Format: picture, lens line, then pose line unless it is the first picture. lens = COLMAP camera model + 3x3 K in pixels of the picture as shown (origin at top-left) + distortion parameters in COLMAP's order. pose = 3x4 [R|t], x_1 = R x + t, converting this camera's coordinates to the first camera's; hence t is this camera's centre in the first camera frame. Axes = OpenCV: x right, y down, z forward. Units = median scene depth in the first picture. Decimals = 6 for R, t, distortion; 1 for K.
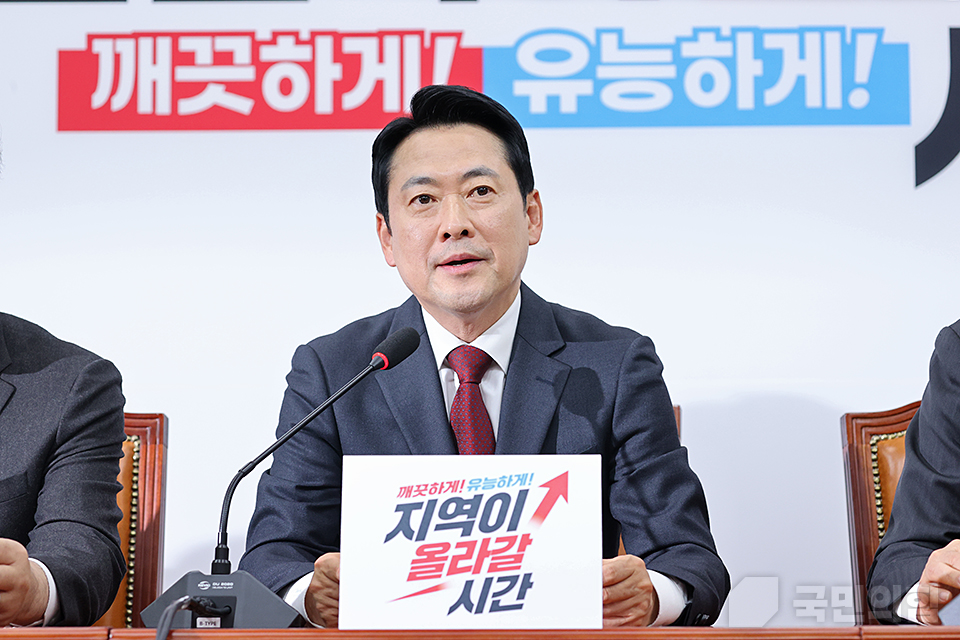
lens RADIAL K [[2995.0, 0, 480.0], [0, 2995.0, 320.0], [0, 0, 1]] dist [-0.199329, -0.483842]
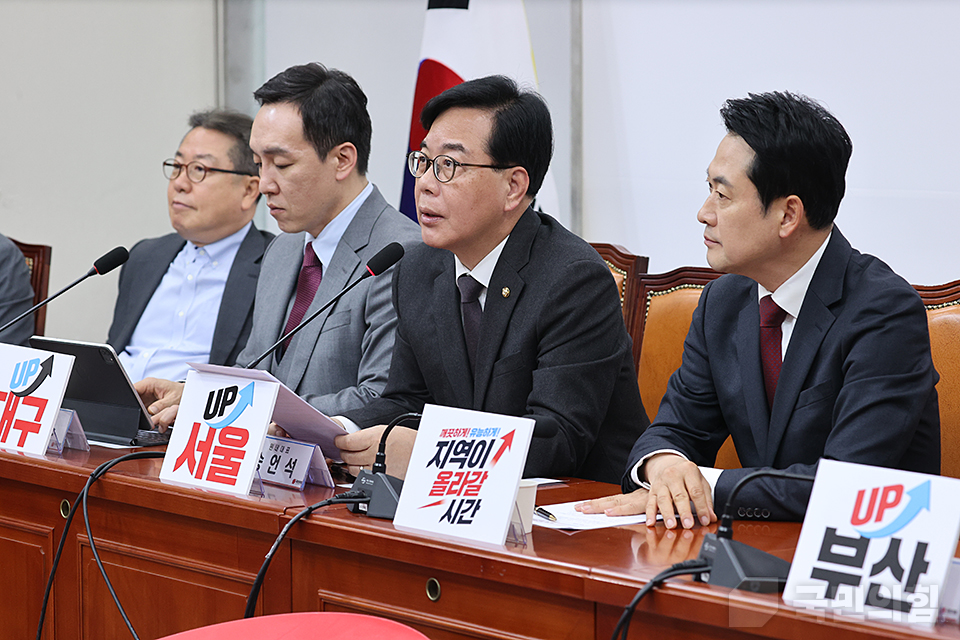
lens RADIAL K [[3331.3, 0, 480.0], [0, 3331.3, 320.0], [0, 0, 1]] dist [0.125482, -0.975132]
pose [[0.634157, 0.065291, -0.770443, 1.234519], [0.049289, 0.990988, 0.124550, -0.198501], [0.771632, -0.116958, 0.625224, 0.009317]]
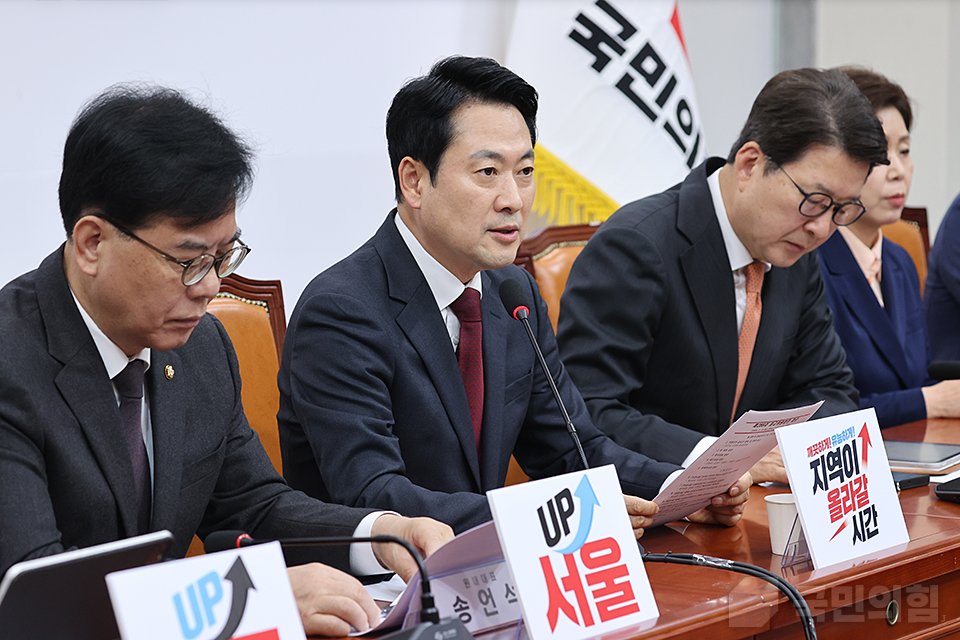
lens RADIAL K [[3331.3, 0, 480.0], [0, 3331.3, 320.0], [0, 0, 1]] dist [0.125482, -0.975132]
pose [[0.519066, -0.079232, 0.851054, -1.304663], [-0.064022, 0.989293, 0.131150, -0.175565], [-0.852333, -0.122561, 0.508436, 0.408867]]
